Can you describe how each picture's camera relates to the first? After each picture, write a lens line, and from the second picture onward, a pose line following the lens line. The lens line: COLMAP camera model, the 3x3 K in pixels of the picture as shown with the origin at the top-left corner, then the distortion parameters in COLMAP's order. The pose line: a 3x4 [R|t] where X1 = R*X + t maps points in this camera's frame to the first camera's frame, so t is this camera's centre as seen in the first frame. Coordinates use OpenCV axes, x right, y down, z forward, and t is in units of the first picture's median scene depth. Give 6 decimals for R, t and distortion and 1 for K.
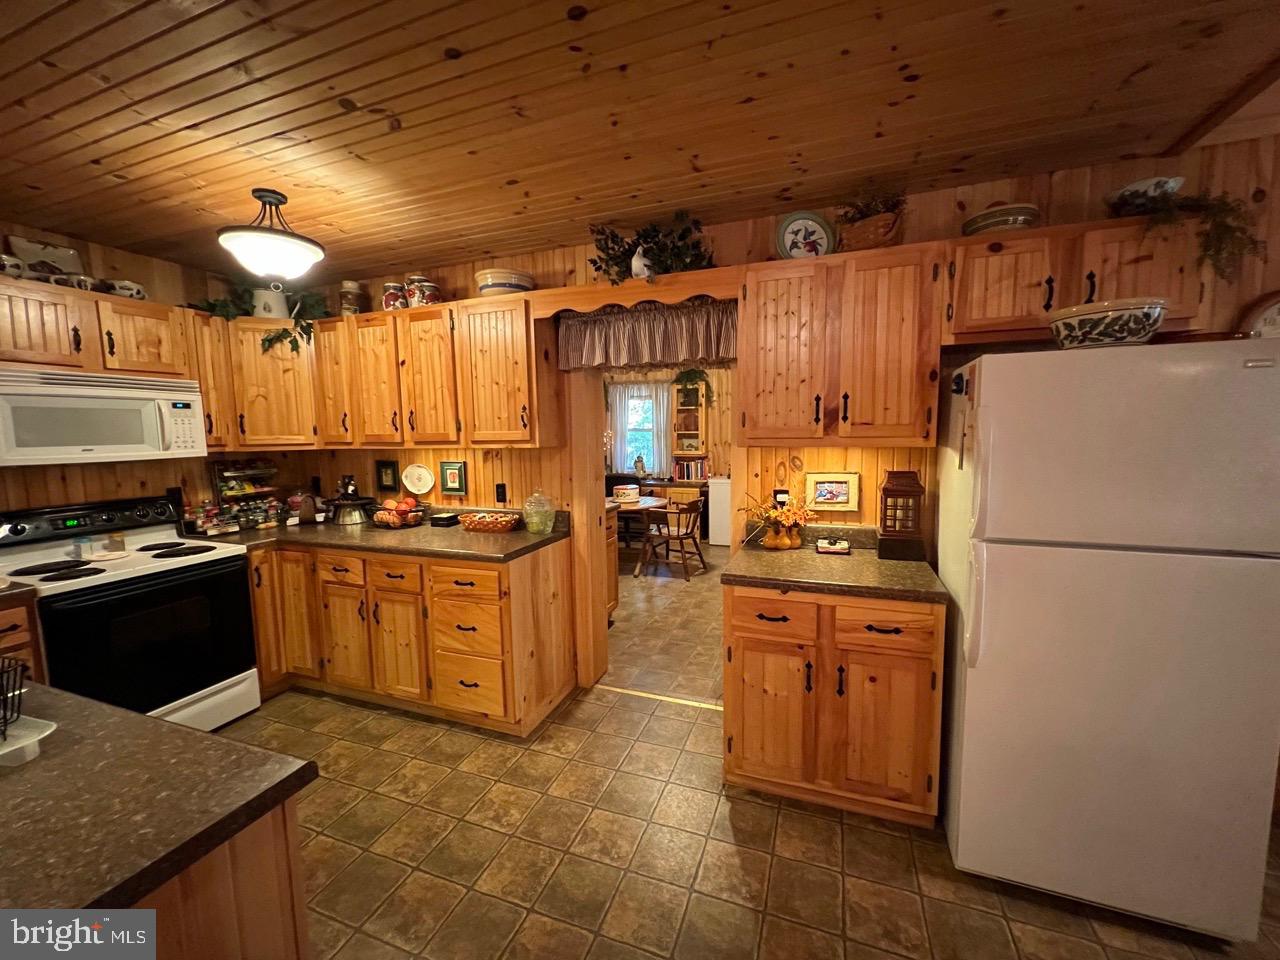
lens RADIAL K [[514.1, 0, 640.0], [0, 514.1, 480.0], [0, 0, 1]] dist [-0.002203, 0.000317]
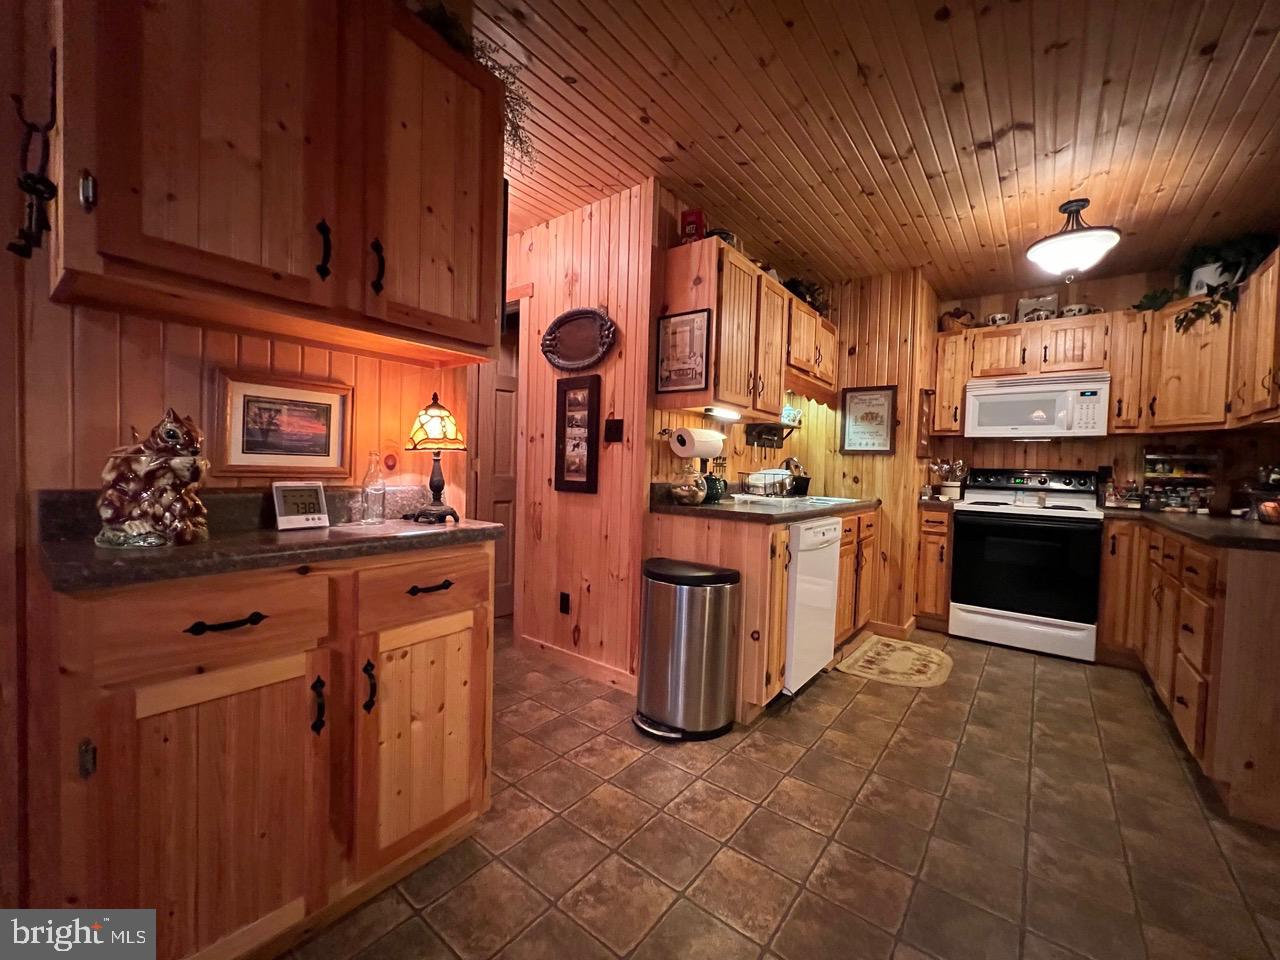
lens RADIAL K [[514.1, 0, 640.0], [0, 514.1, 480.0], [0, 0, 1]] dist [-0.002203, 0.000317]
pose [[-0.304395, 0.031992, -0.952009, 0.624073], [-0.120290, 0.990144, 0.071735, 0.102985], [0.944920, 0.136353, -0.297546, 0.386779]]
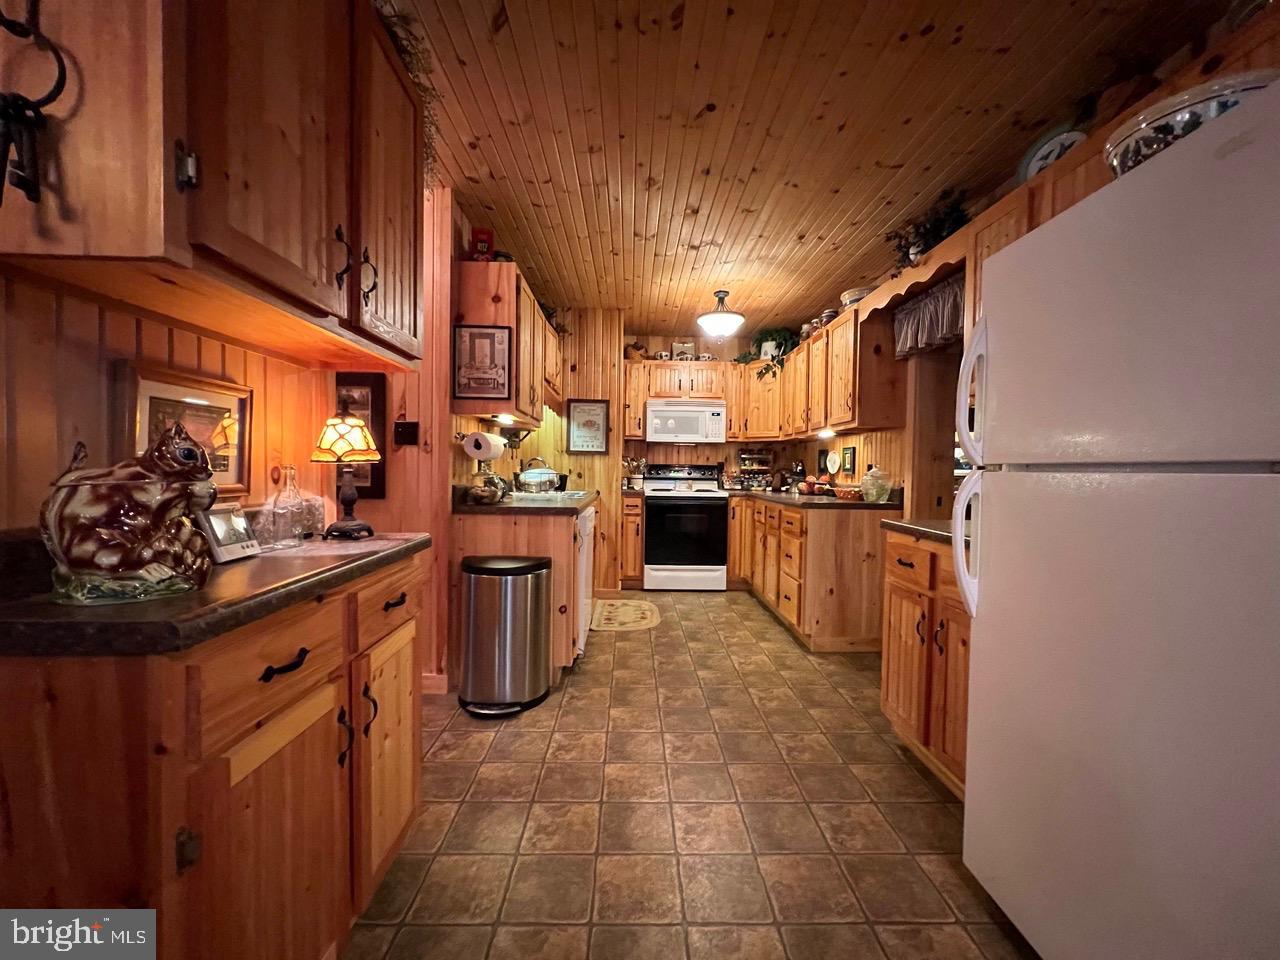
lens RADIAL K [[514.1, 0, 640.0], [0, 514.1, 480.0], [0, 0, 1]] dist [-0.002203, 0.000317]
pose [[0.368605, 0.043972, -0.928546, 0.756795], [-0.114618, 0.993408, 0.001544, 0.121605], [0.922493, 0.105859, 0.371215, 0.084174]]
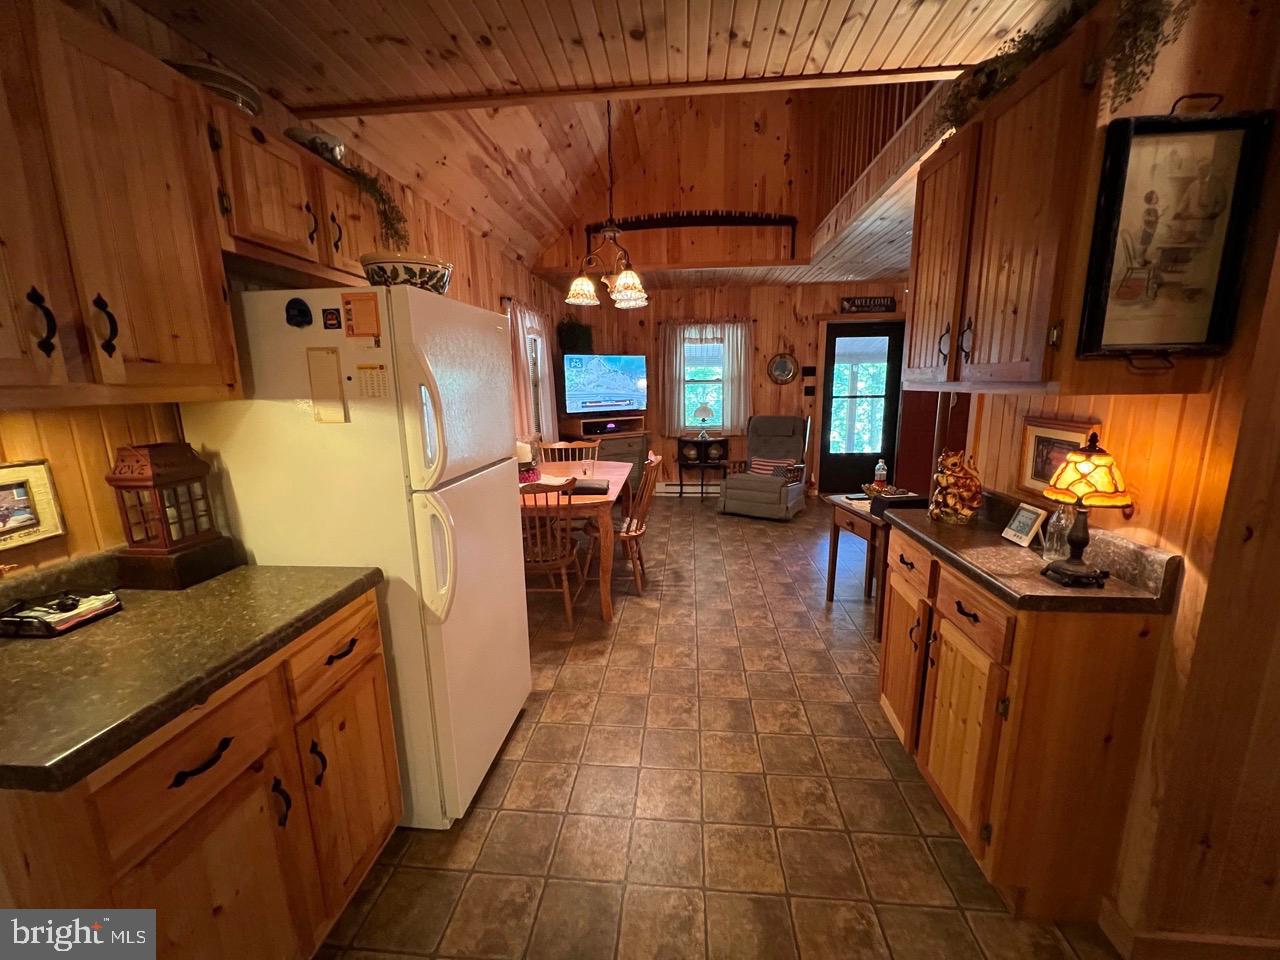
lens RADIAL K [[514.1, 0, 640.0], [0, 514.1, 480.0], [0, 0, 1]] dist [-0.002203, 0.000317]
pose [[-0.263199, -0.163200, 0.950838, -0.195873], [0.117283, 0.972865, 0.199445, -0.025773], [-0.957586, 0.164011, -0.236916, 0.511031]]
